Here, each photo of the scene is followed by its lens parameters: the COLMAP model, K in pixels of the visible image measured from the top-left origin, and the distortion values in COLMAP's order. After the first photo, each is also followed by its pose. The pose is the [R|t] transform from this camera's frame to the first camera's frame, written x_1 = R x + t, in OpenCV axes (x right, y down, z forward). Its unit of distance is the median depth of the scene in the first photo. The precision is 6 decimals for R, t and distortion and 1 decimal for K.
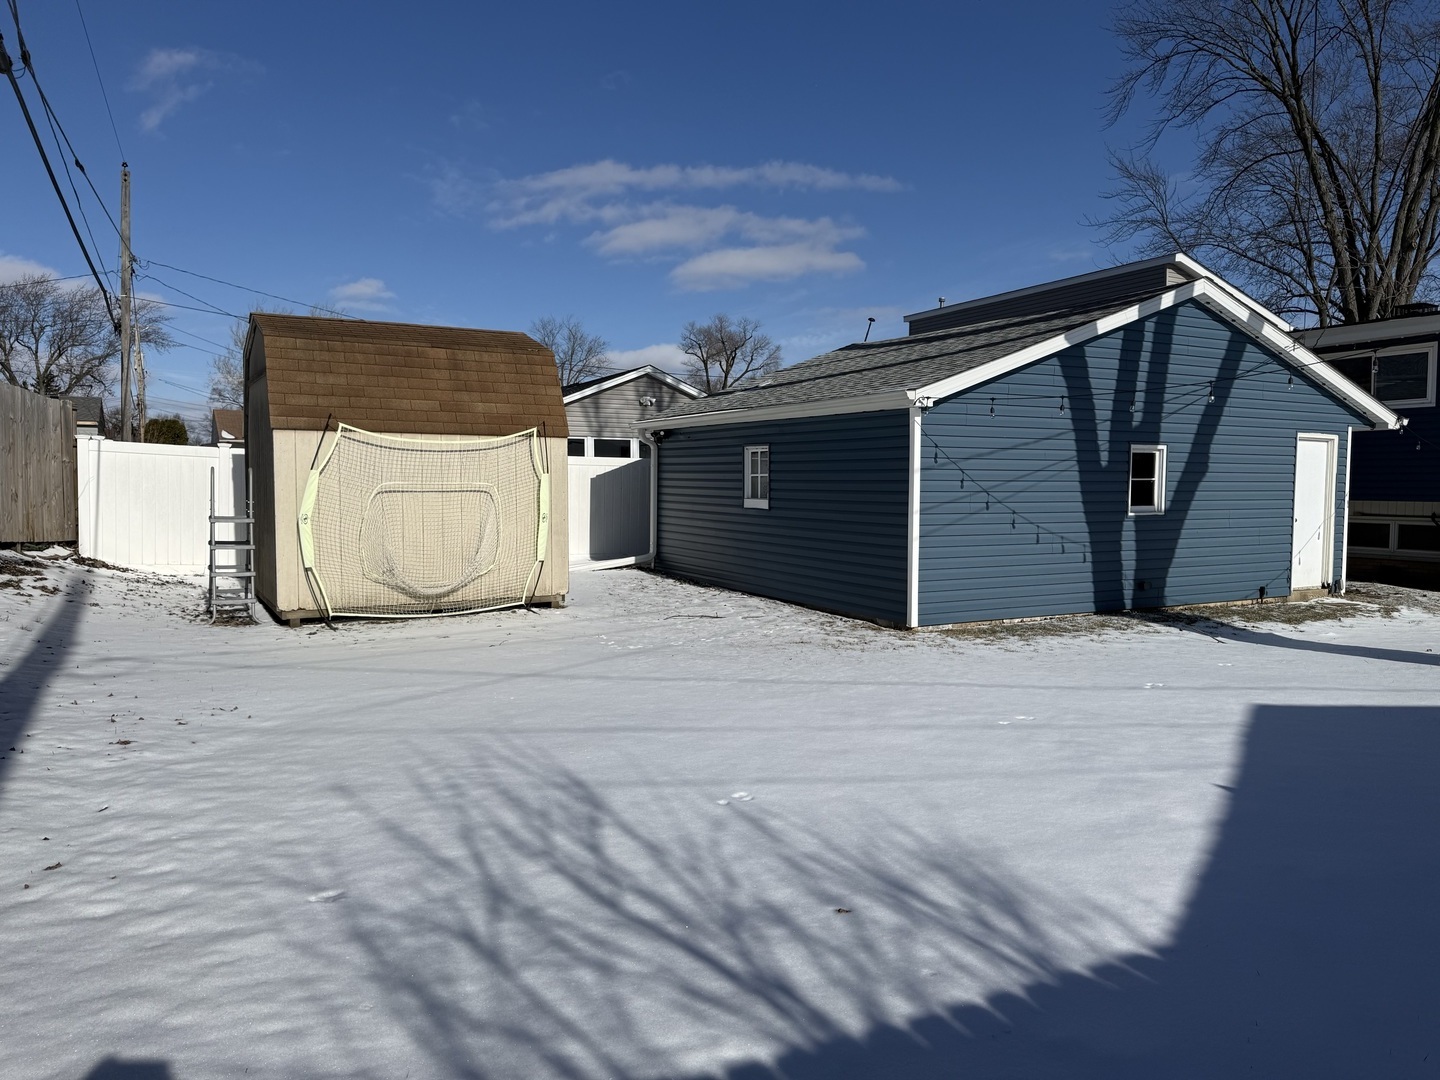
lens RADIAL K [[1013.4, 0, 728.8], [0, 1013.4, 537.8], [0, 0, 1]] dist [0.108307, -0.170081]
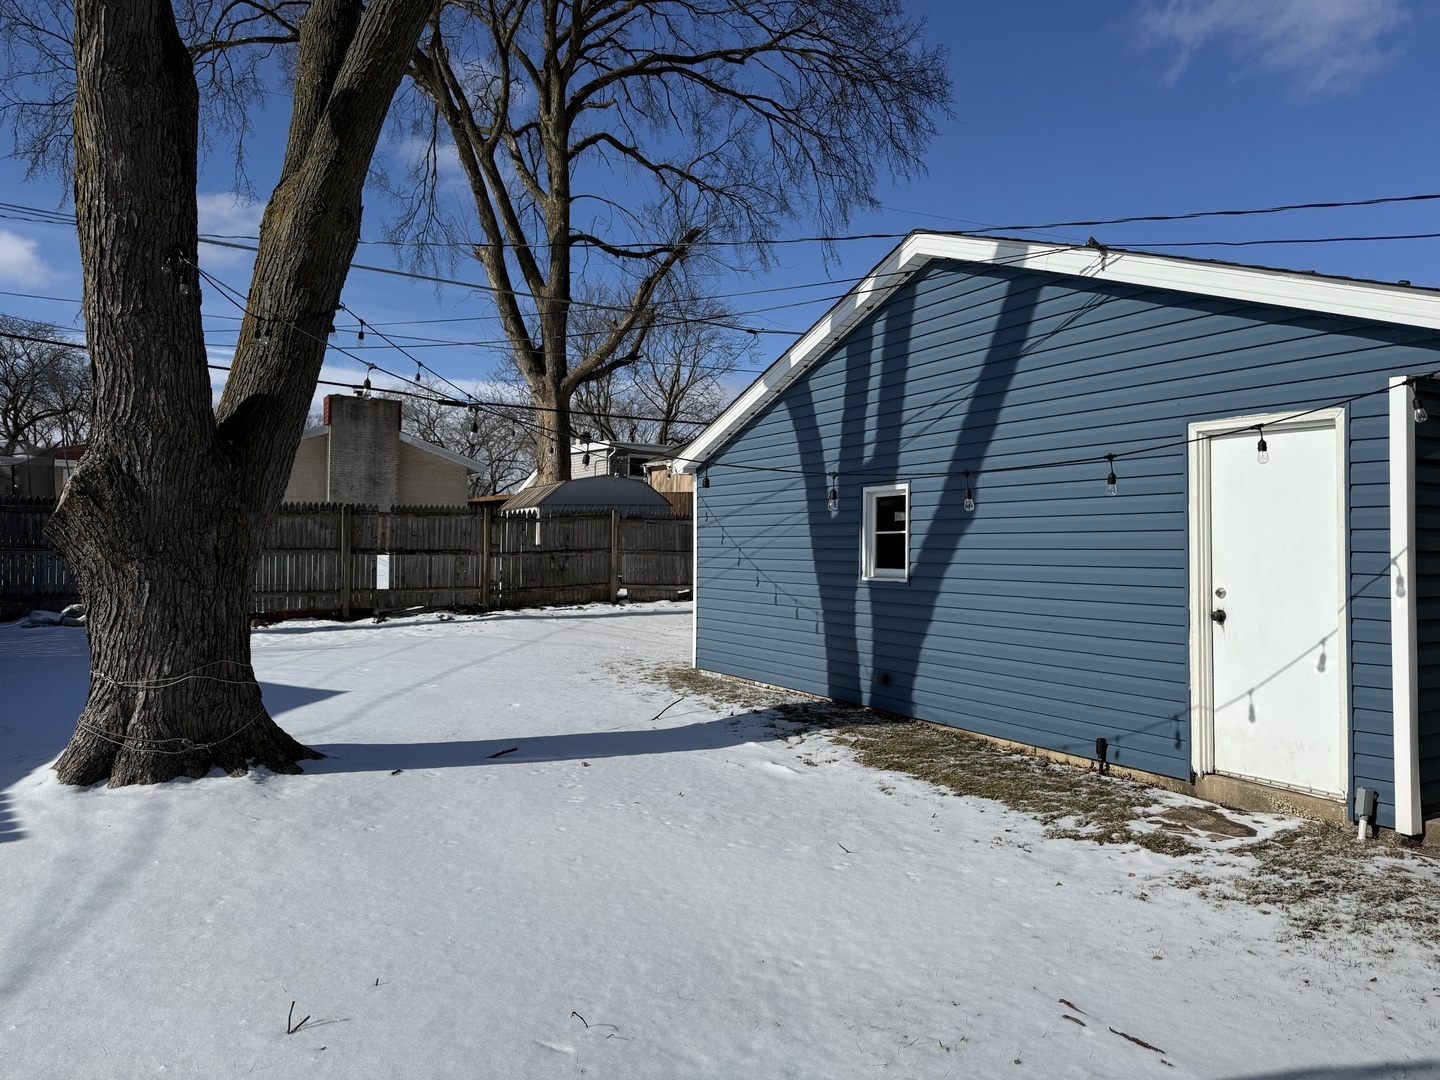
lens RADIAL K [[1013.4, 0, 728.8], [0, 1013.4, 537.8], [0, 0, 1]] dist [0.108307, -0.170081]
pose [[-0.021013, -0.015706, -0.999656, 1.140619], [-0.063197, 0.997898, -0.014350, -0.035999], [0.997780, 0.062873, -0.021961, 0.911998]]
